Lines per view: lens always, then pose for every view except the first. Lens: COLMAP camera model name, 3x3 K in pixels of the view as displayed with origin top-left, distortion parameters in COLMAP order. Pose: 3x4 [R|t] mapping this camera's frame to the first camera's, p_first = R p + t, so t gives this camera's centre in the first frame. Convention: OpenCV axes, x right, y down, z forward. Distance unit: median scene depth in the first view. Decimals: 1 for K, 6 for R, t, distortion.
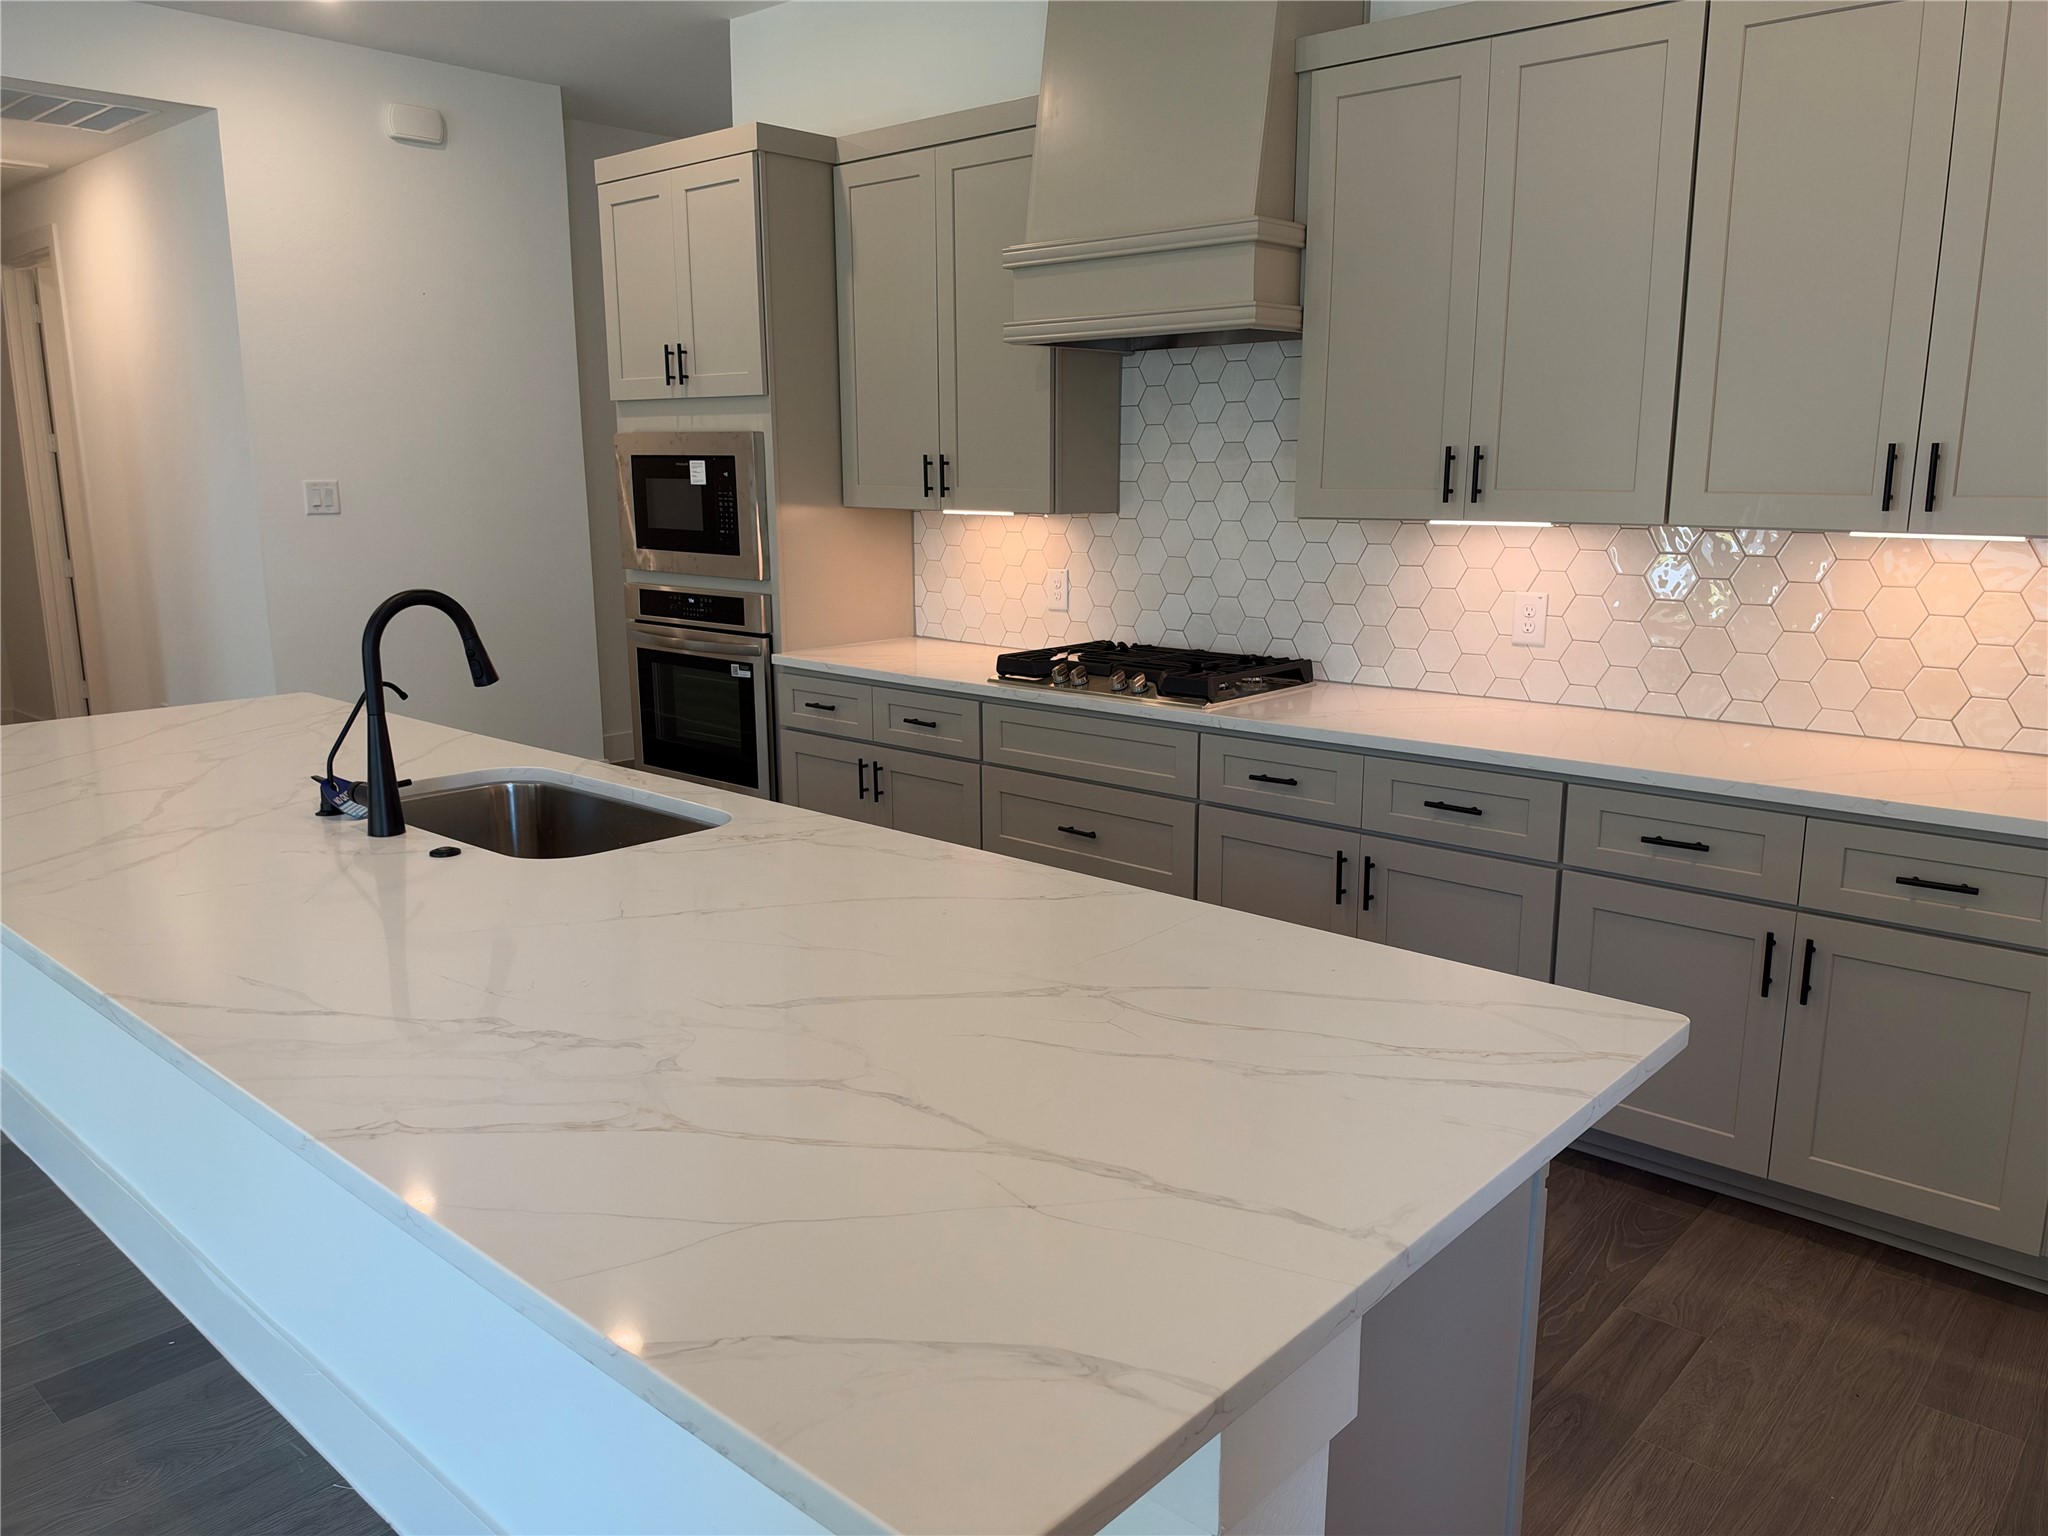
lens RADIAL K [[1490.8, 0, 1031.1], [0, 1490.8, 775.0], [0, 0, 1]] dist [0.079350, 0.000916]
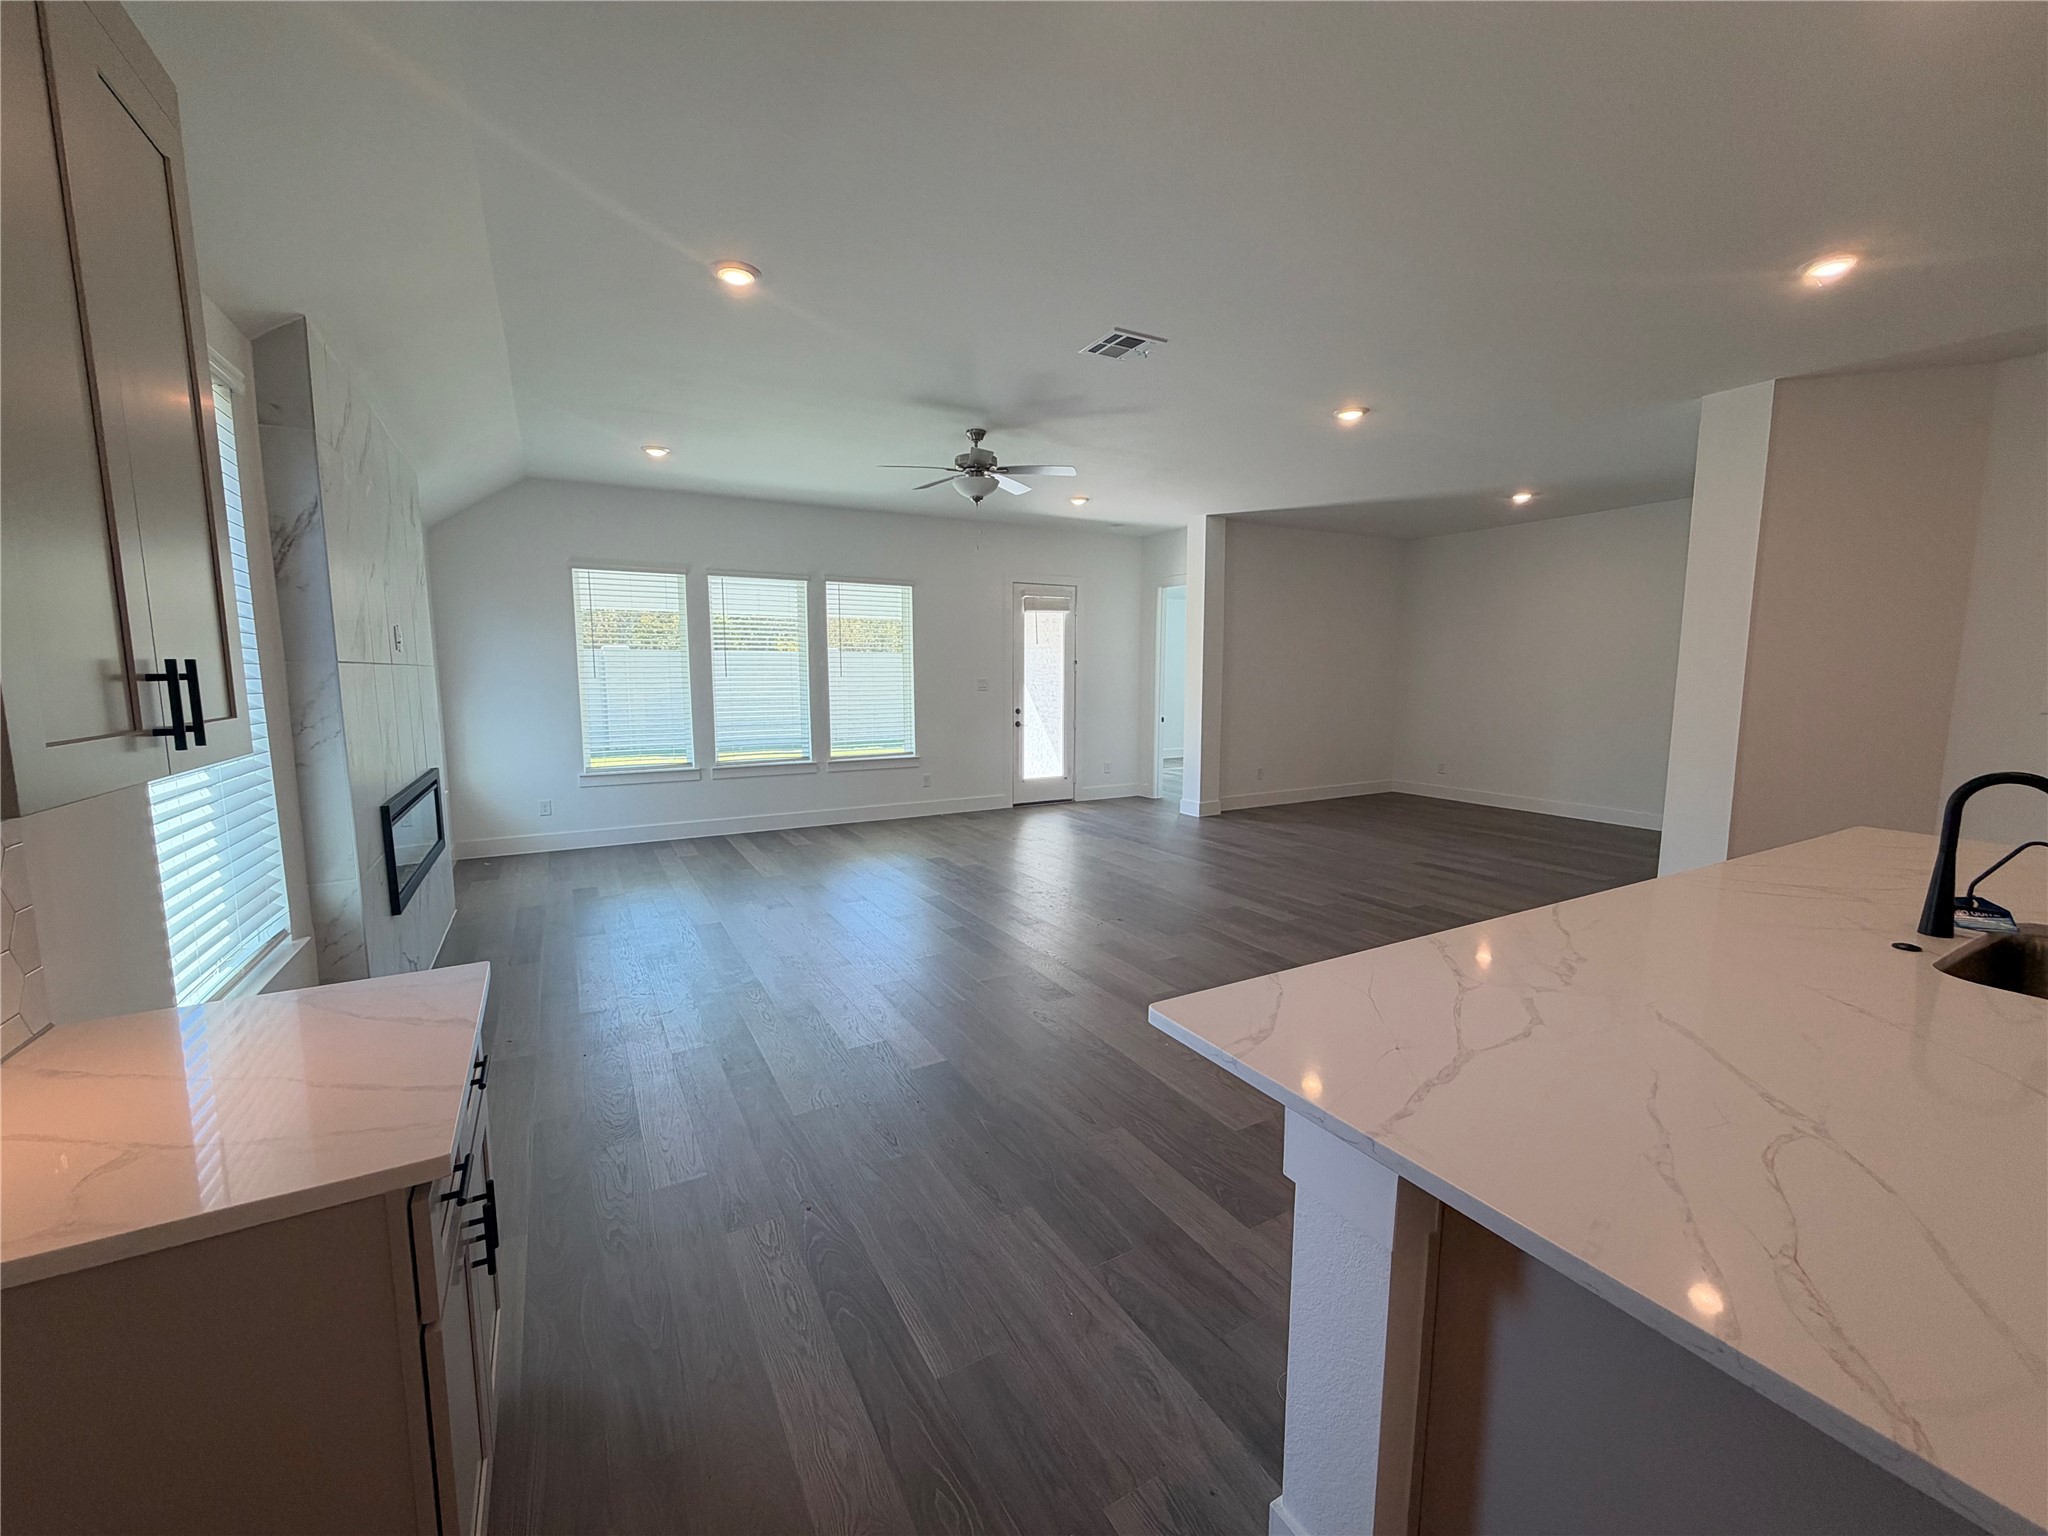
lens RADIAL K [[818.0, 0, 1023.5], [0, 818.0, 766.7], [0, 0, 1]] dist [0.002941, -0.000194]
pose [[-0.321394, 0.119566, -0.939367, 0.669338], [-0.194571, 0.962492, 0.189080, -0.110489], [0.926740, 0.243543, -0.286075, 0.435957]]
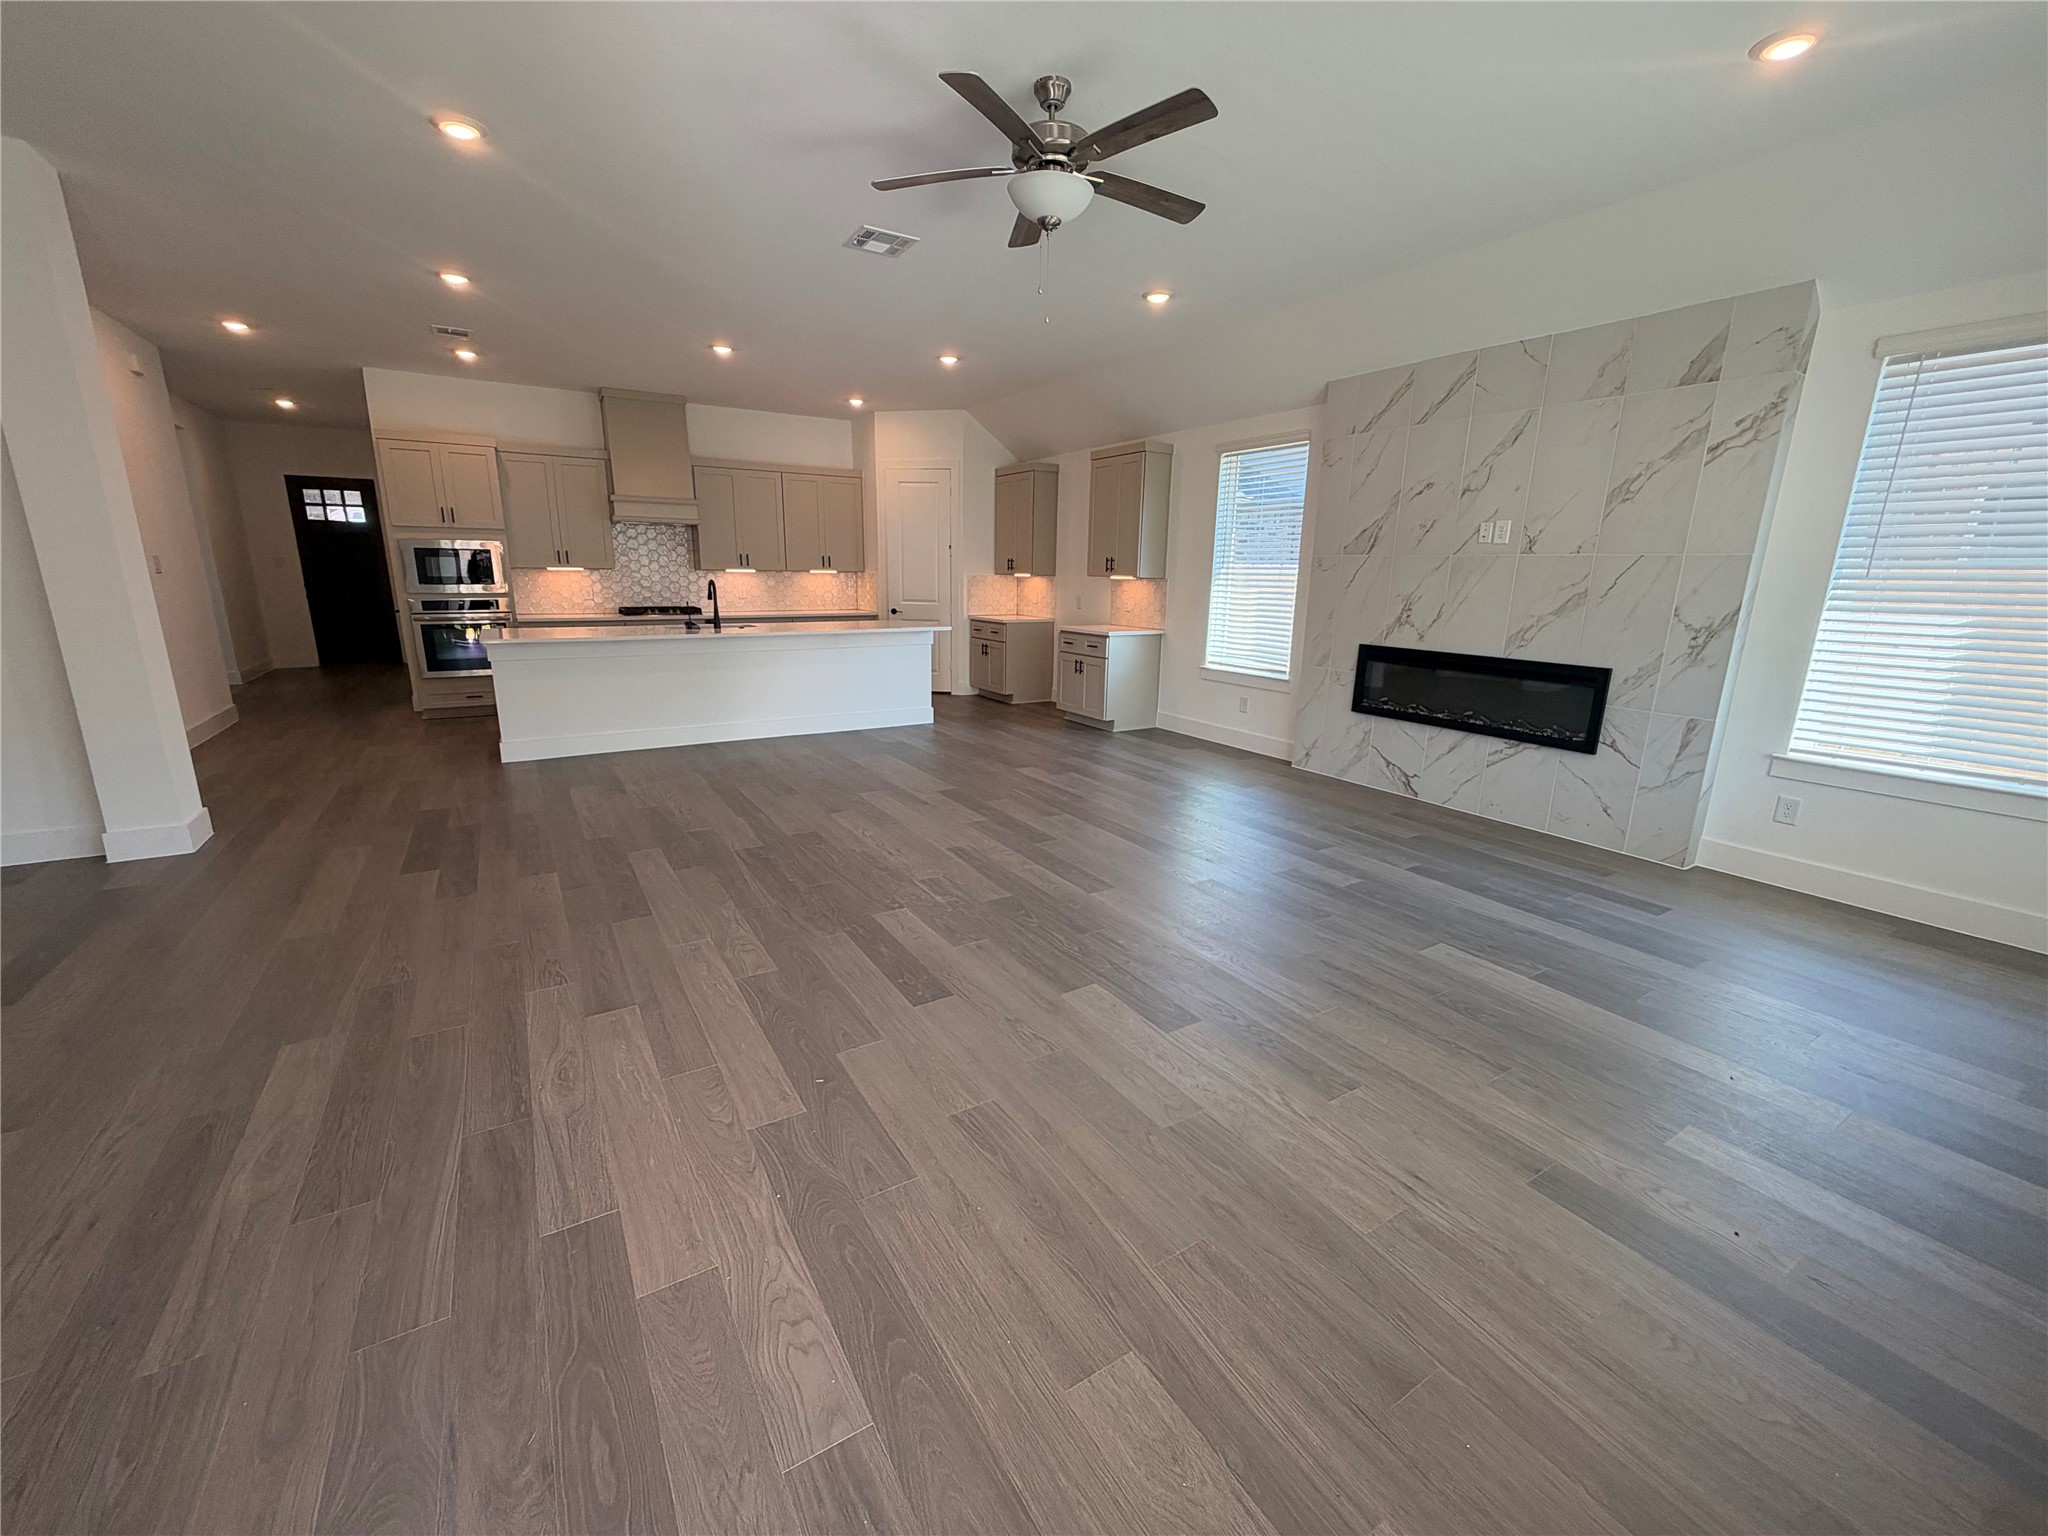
lens RADIAL K [[818.0, 0, 1027.0], [0, 818.0, 766.4], [0, 0, 1]] dist [0.002941, -0.000194]
pose [[0.281361, -0.217409, 0.934649, -1.501069], [0.192293, 0.967015, 0.167050, 0.124827], [-0.940138, 0.132725, 0.313887, -0.391558]]
